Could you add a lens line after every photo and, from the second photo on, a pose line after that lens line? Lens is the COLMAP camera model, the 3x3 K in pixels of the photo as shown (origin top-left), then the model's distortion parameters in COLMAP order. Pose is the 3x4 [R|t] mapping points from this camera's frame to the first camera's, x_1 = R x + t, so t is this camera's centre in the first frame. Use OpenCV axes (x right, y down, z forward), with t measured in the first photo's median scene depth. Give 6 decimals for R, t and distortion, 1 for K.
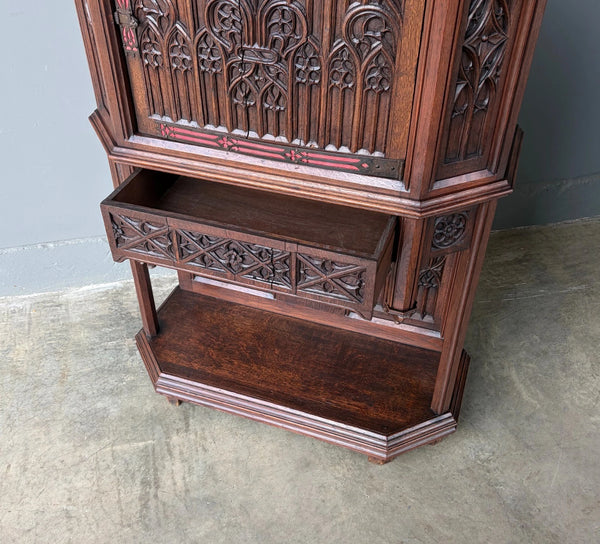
lens RADIAL K [[653.4, 0, 295.6], [0, 653.4, 310.7], [0, 0, 1]] dist [0.030438, 0.000000]
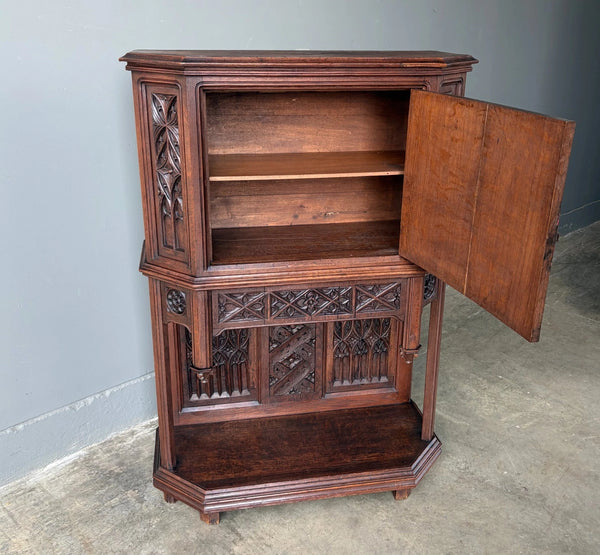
lens RADIAL K [[628.0, 0, 308.0], [0, 628.0, 248.7], [0, 0, 1]] dist [0.021482, 0.000000]
pose [[0.859046, -0.158068, 0.486882, -0.516790], [0.328568, 0.899609, -0.287658, 0.092880], [-0.392534, 0.407085, 0.824742, -0.084128]]
